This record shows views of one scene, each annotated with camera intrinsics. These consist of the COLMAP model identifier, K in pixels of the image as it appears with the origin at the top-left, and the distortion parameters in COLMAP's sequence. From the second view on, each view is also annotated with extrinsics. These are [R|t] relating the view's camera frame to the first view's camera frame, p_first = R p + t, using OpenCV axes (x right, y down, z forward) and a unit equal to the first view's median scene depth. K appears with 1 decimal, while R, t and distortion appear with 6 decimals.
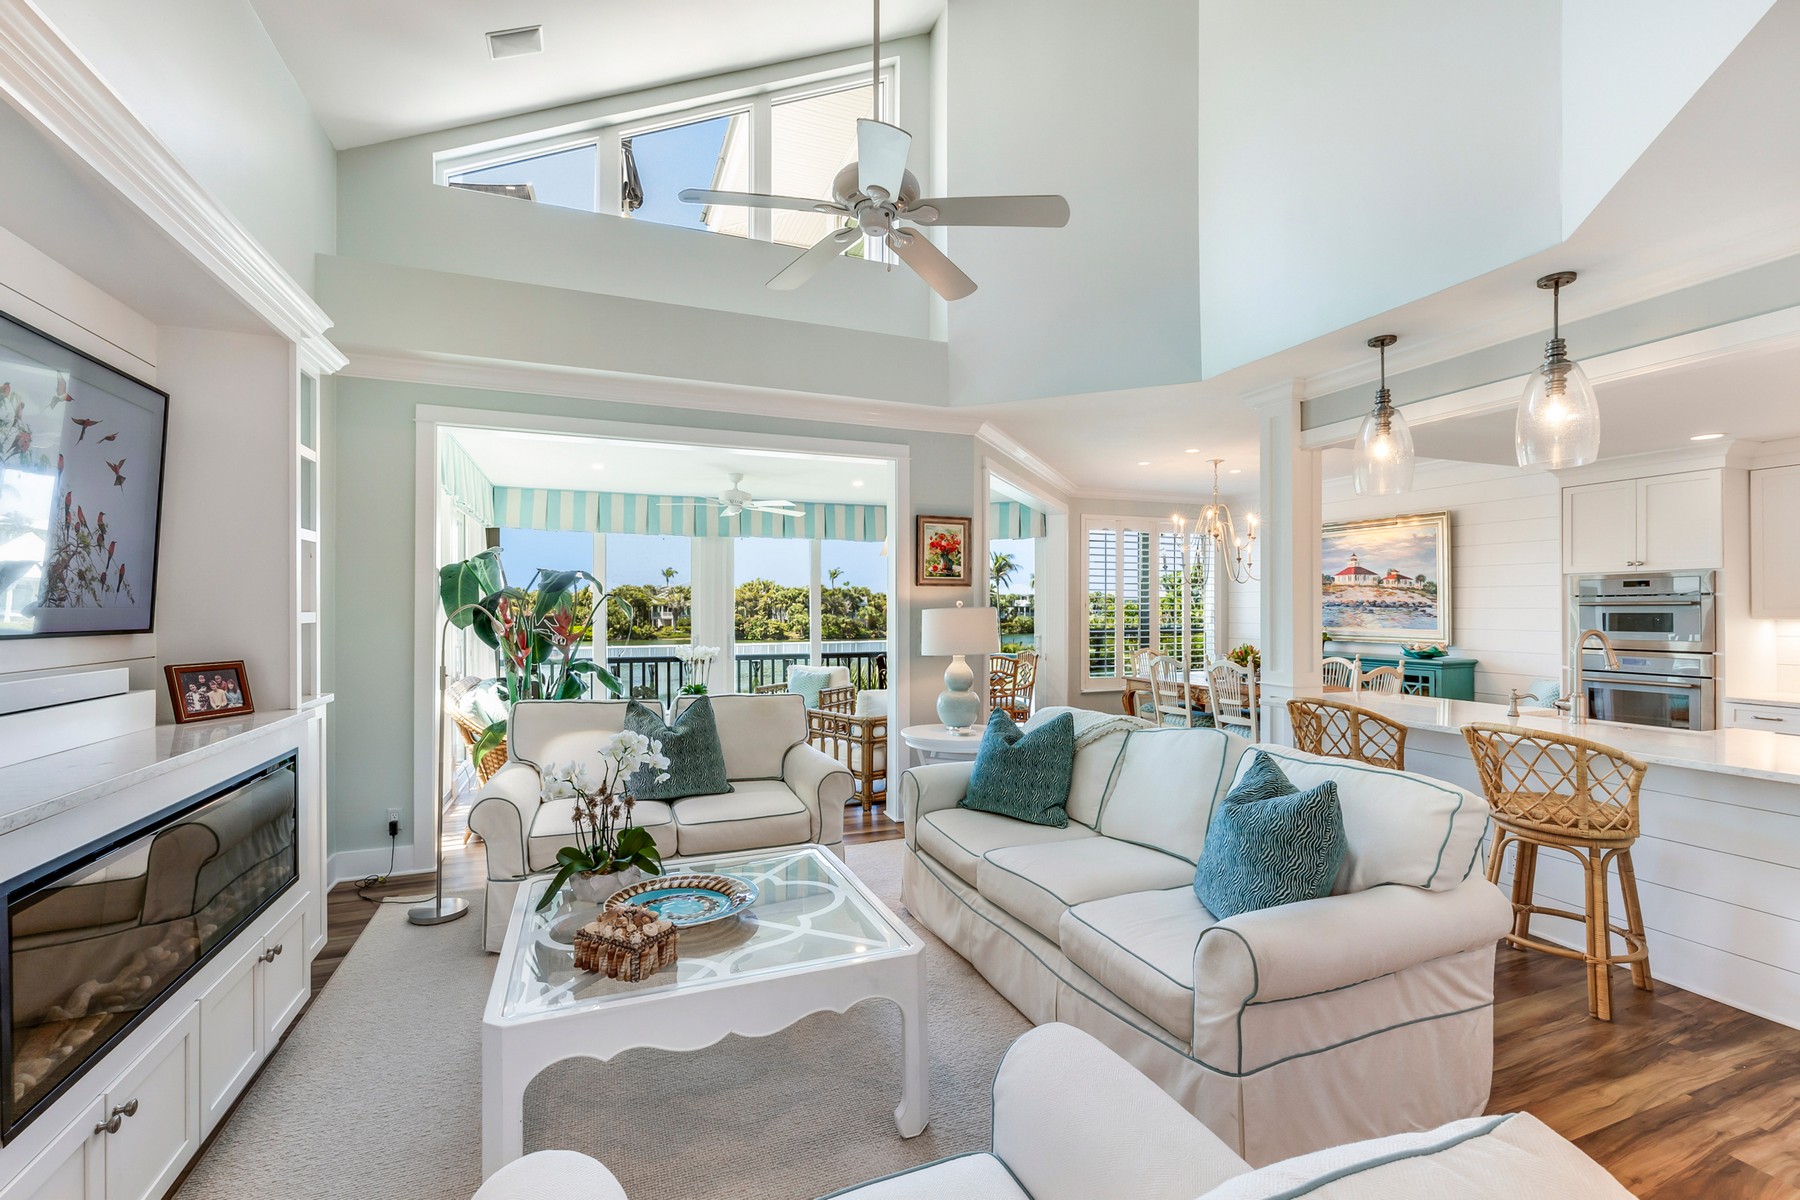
lens RADIAL K [[775.0, 0, 897.6], [0, 775.0, 612.1], [0, 0, 1]] dist [-0.002816, -0.000274]
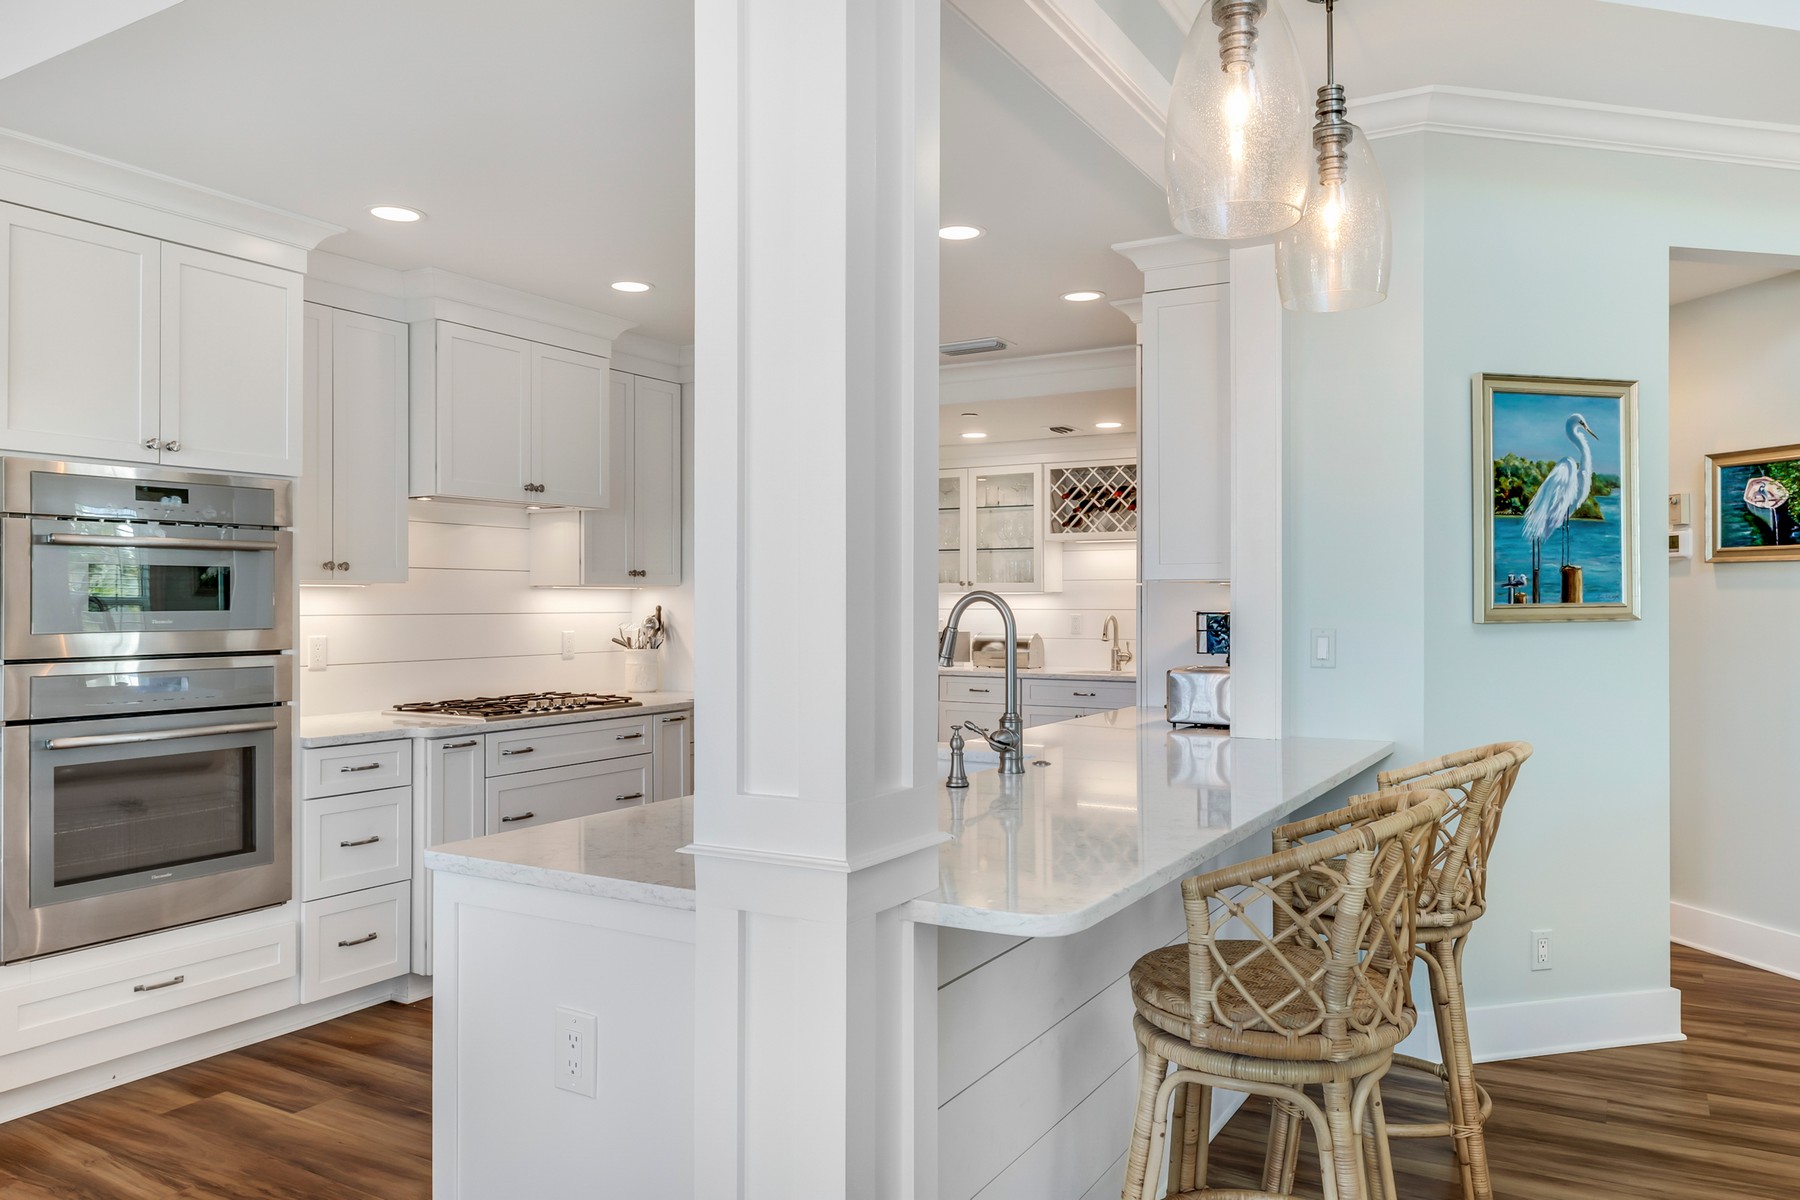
lens RADIAL K [[1259.2, 0, 900.1], [0, 1259.2, 605.5], [0, 0, 1]] dist [0.006129, -0.000905]
pose [[-0.615935, -0.008888, 0.787747, 0.135429], [-0.002251, 0.999952, 0.009521, 0.012134], [-0.787794, 0.004091, -0.615926, 0.836529]]
